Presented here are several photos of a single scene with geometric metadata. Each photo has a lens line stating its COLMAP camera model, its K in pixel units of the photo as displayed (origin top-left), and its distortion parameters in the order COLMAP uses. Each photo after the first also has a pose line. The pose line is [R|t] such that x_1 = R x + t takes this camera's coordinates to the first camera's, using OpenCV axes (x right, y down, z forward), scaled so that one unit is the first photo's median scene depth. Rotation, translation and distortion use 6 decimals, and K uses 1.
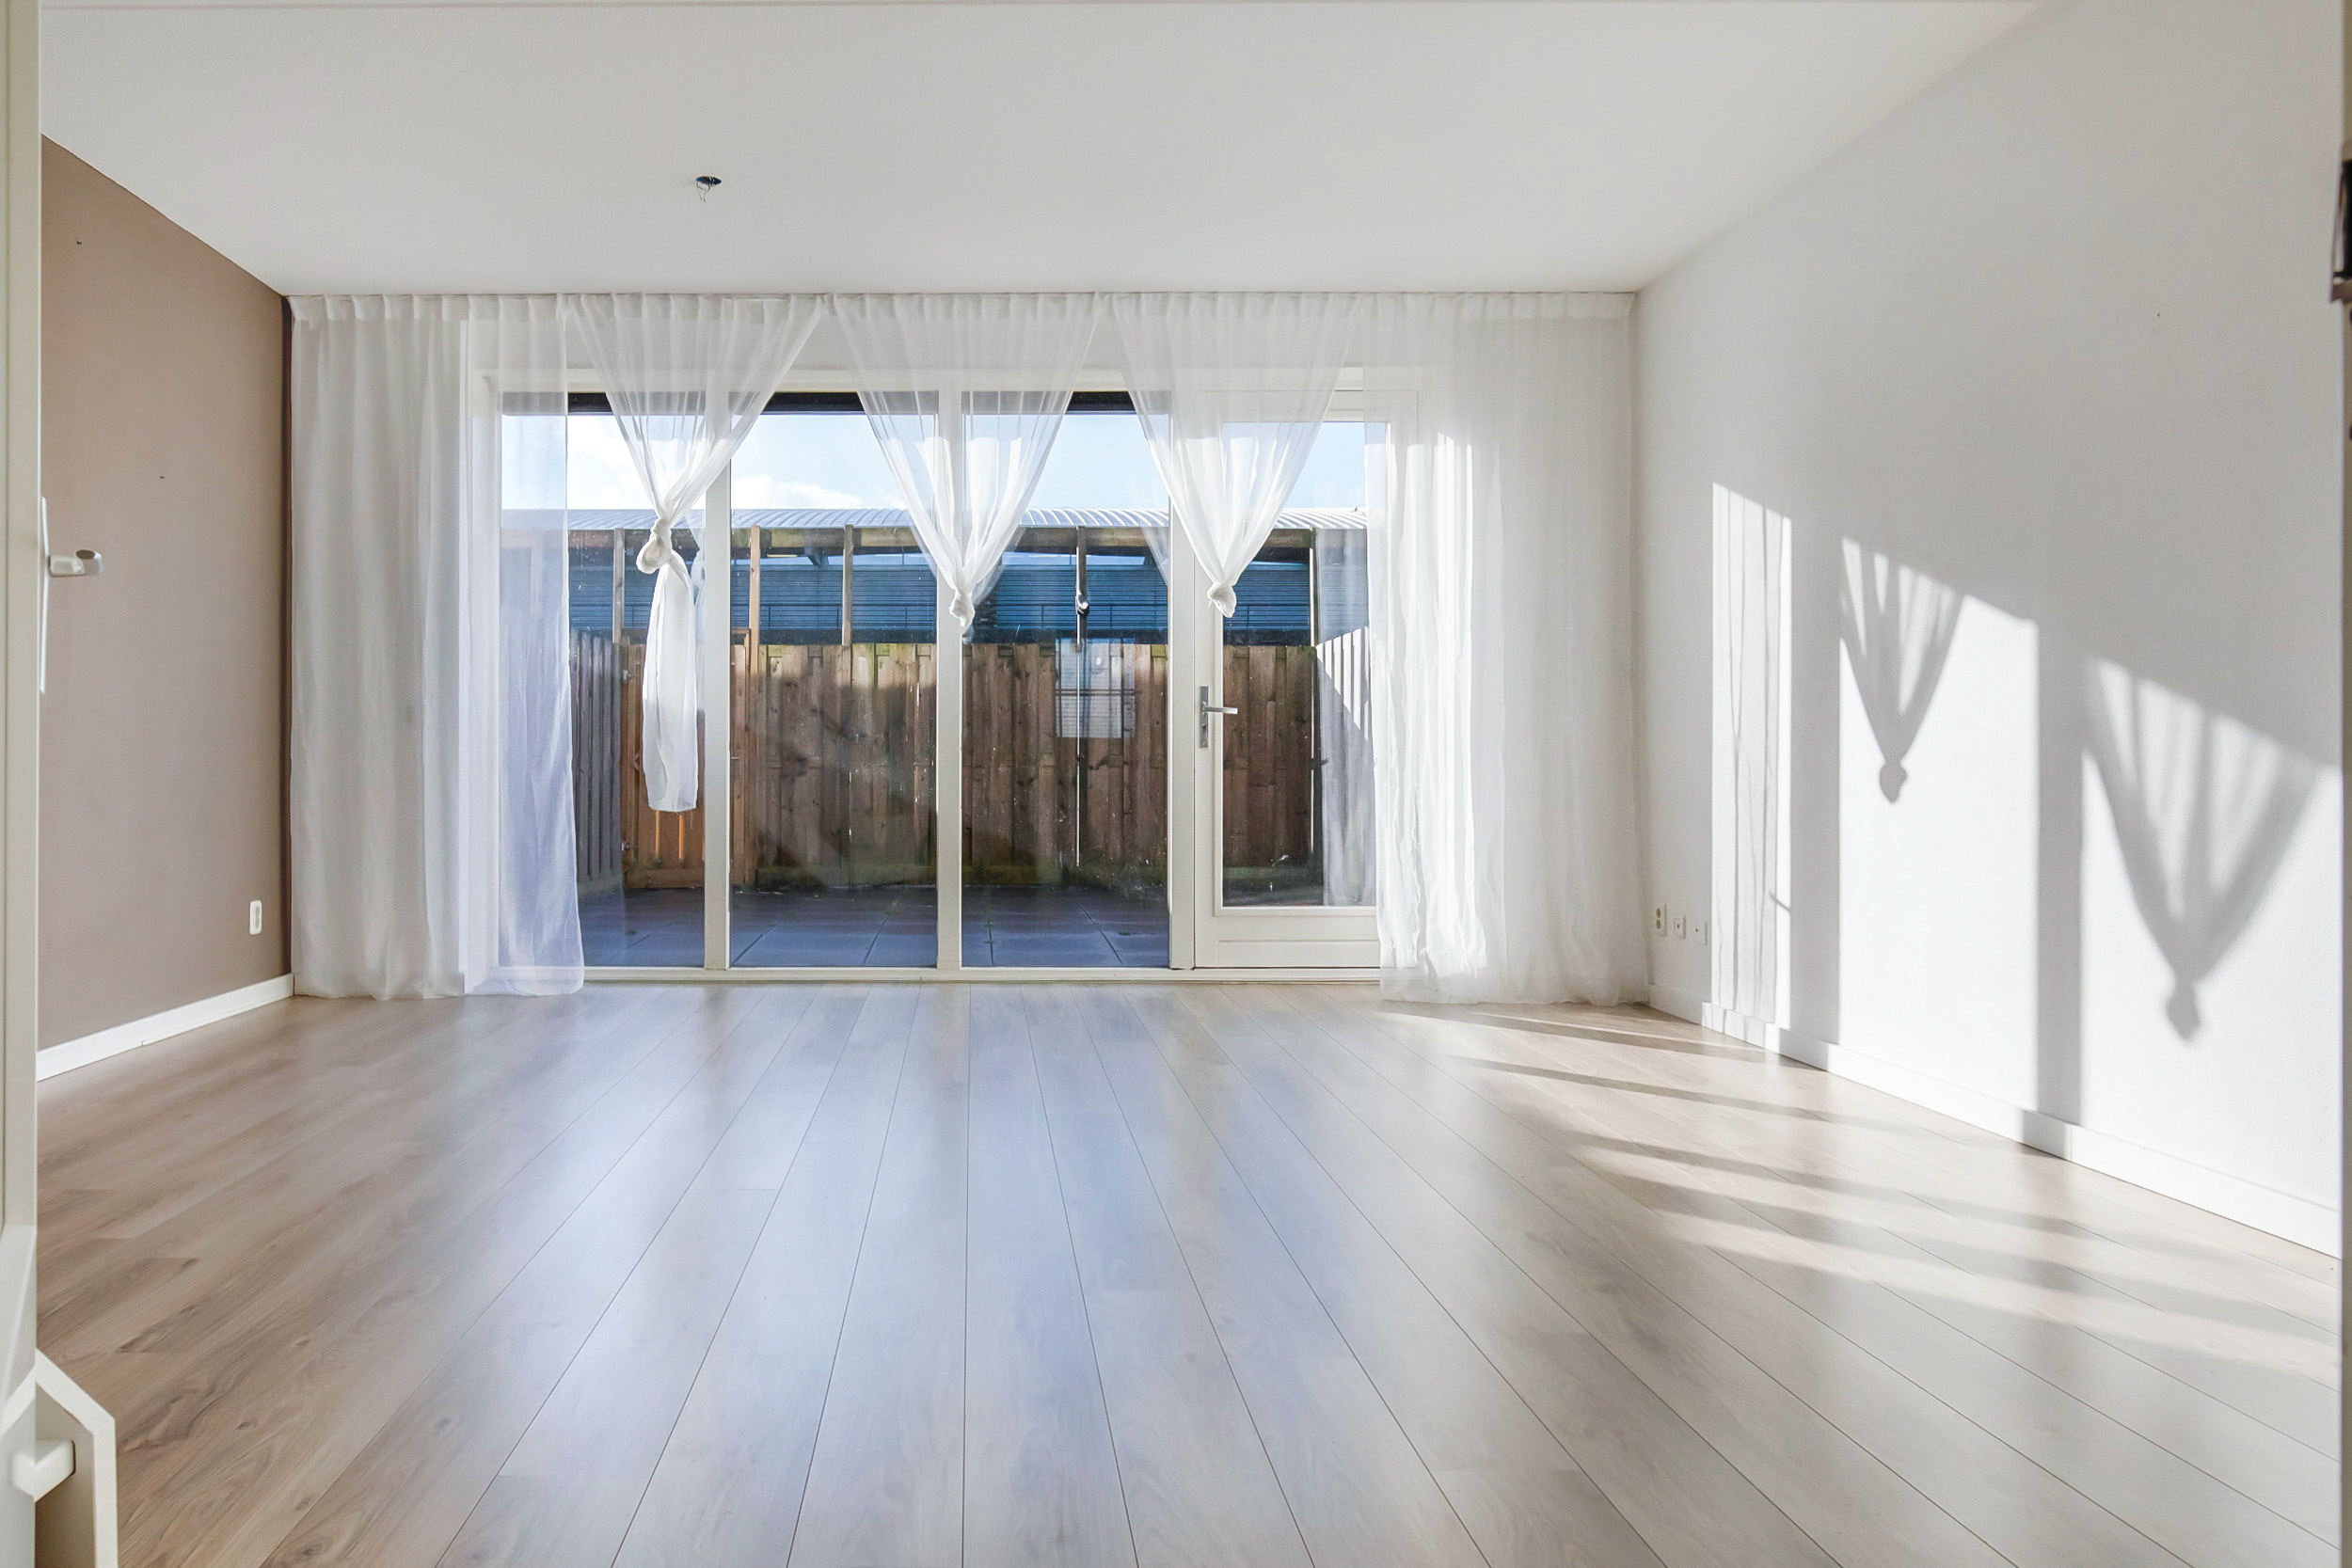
lens RADIAL K [[1495.8, 0, 1180.3], [0, 1495.8, 775.0], [0, 0, 1]] dist [-0.001928, -0.000158]
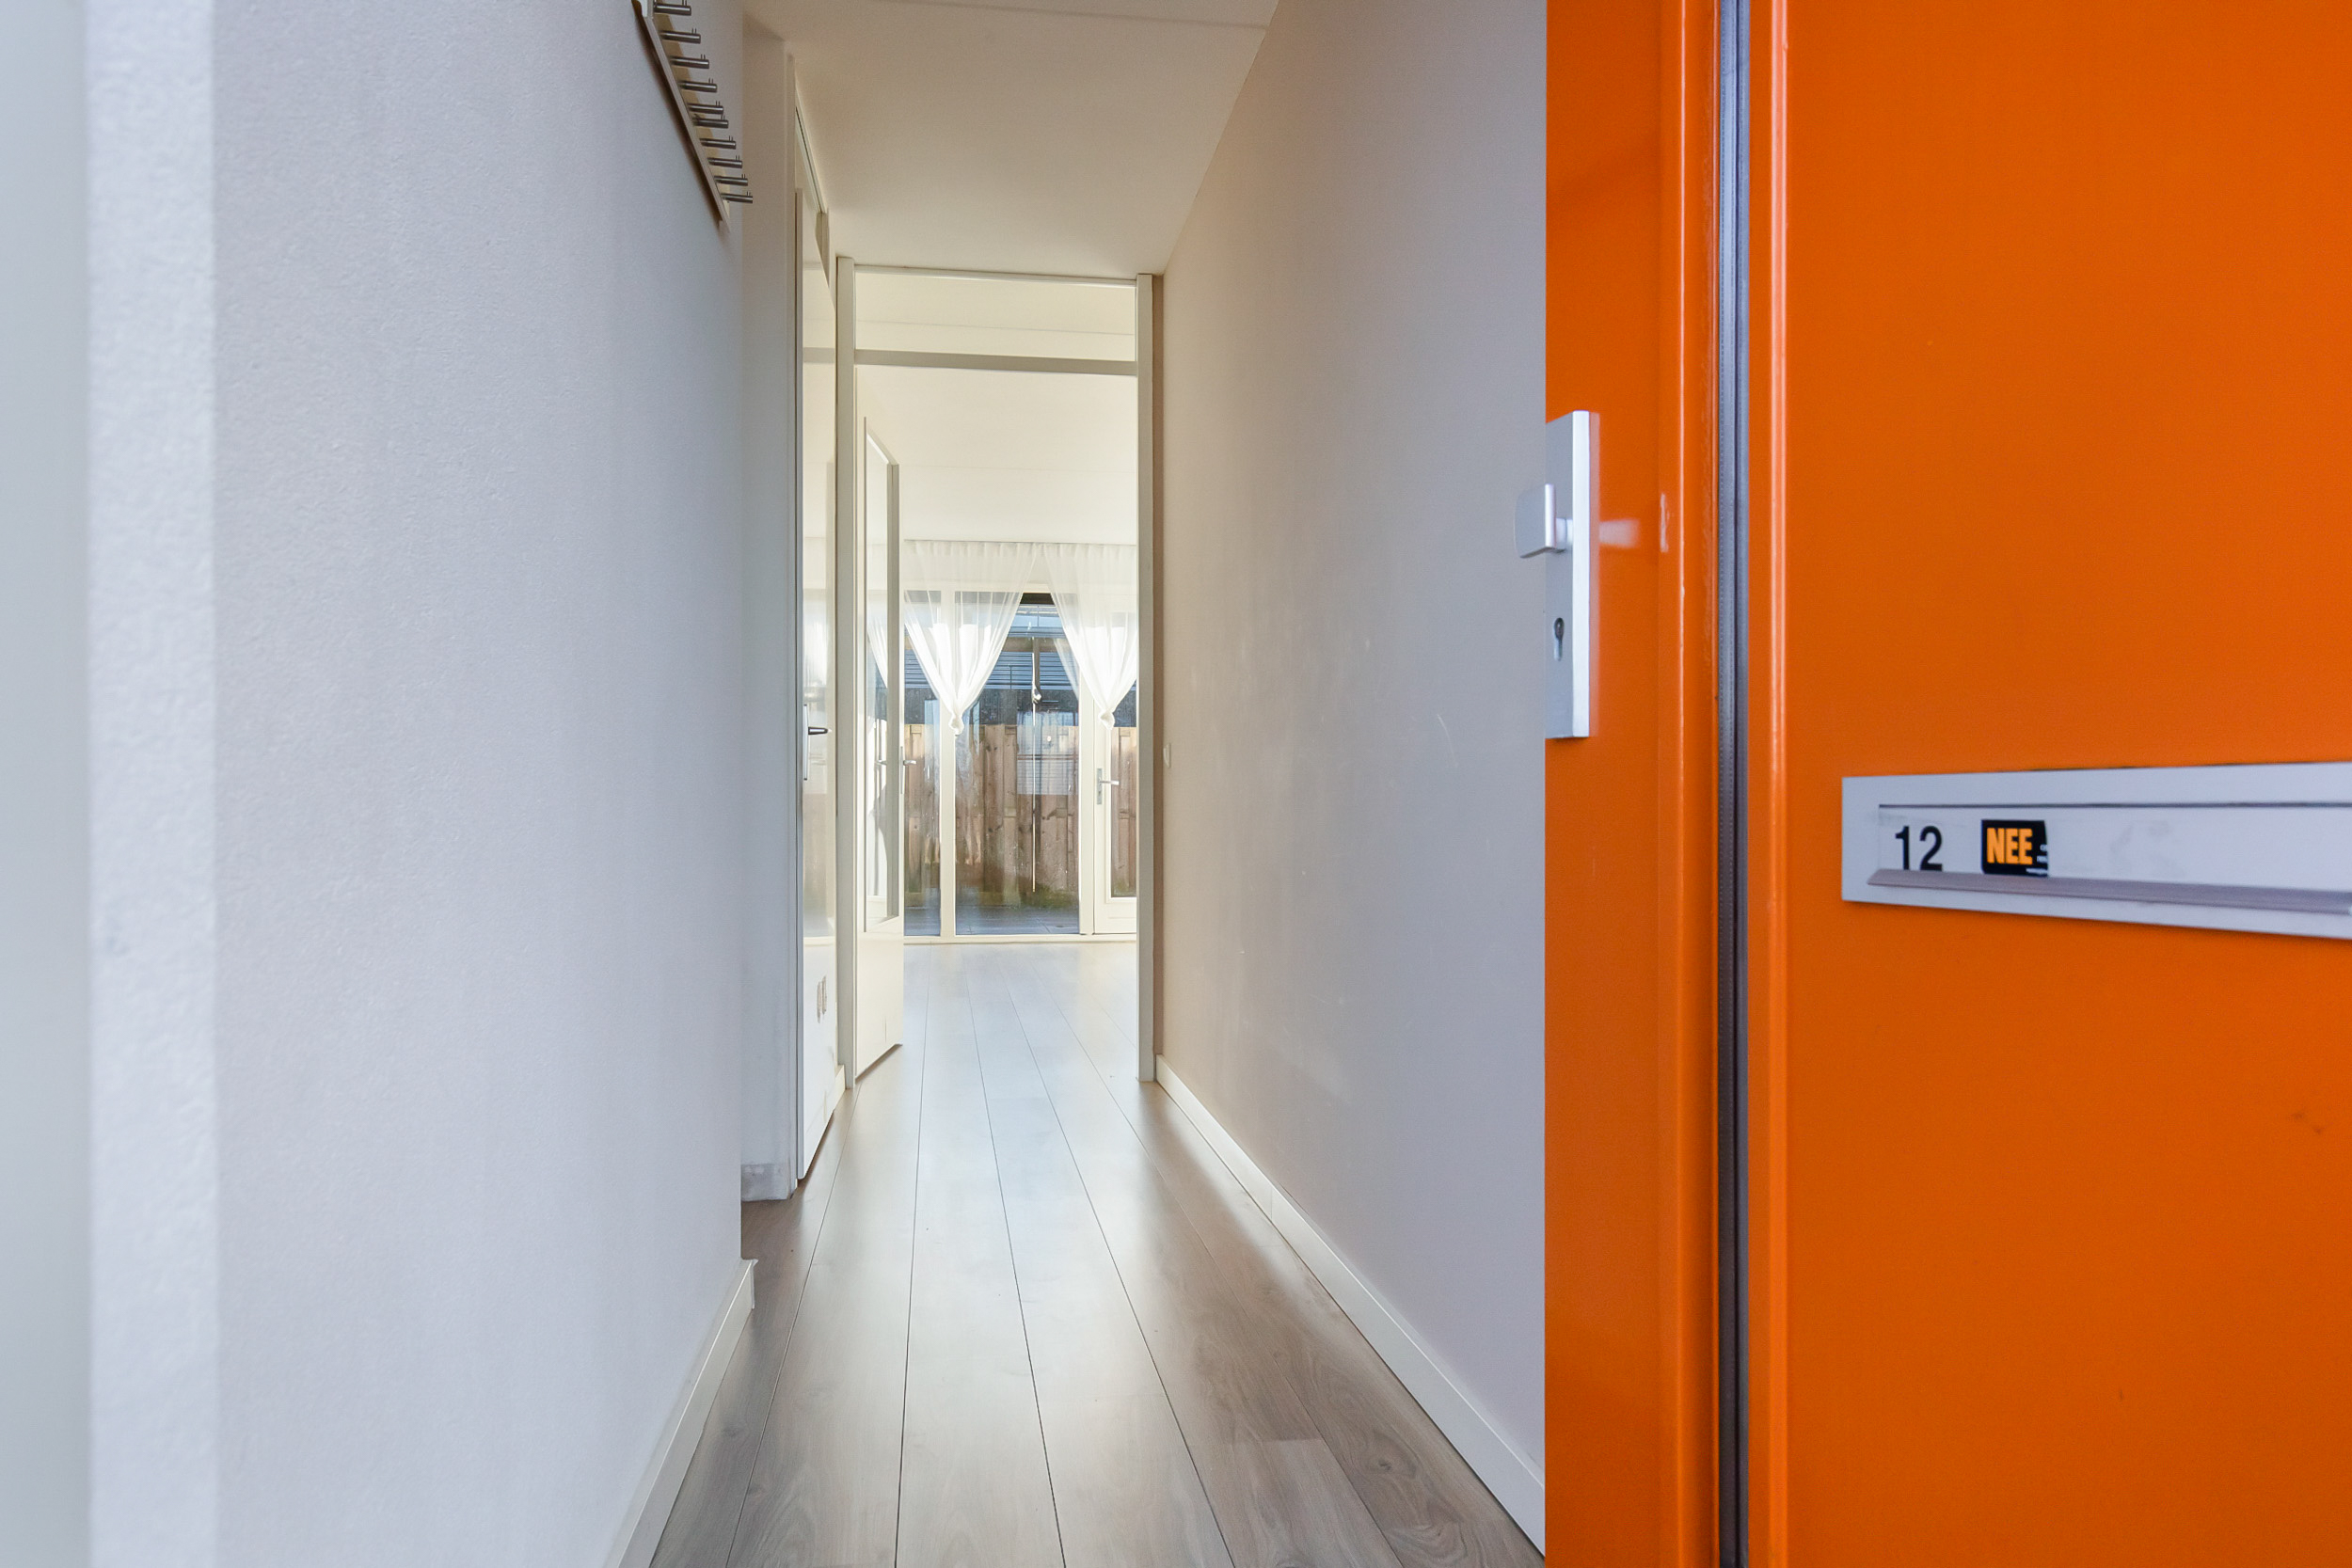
lens RADIAL K [[1632.3, 0, 1173.0], [0, 1632.3, 791.3], [0, 0, 1]] dist [0.001323, 0.000058]
pose [[0.999958, -0.006375, 0.006575, 0.053930], [0.006521, 0.999728, -0.022395, 0.005382], [-0.006431, 0.022437, 0.999728, -0.529269]]
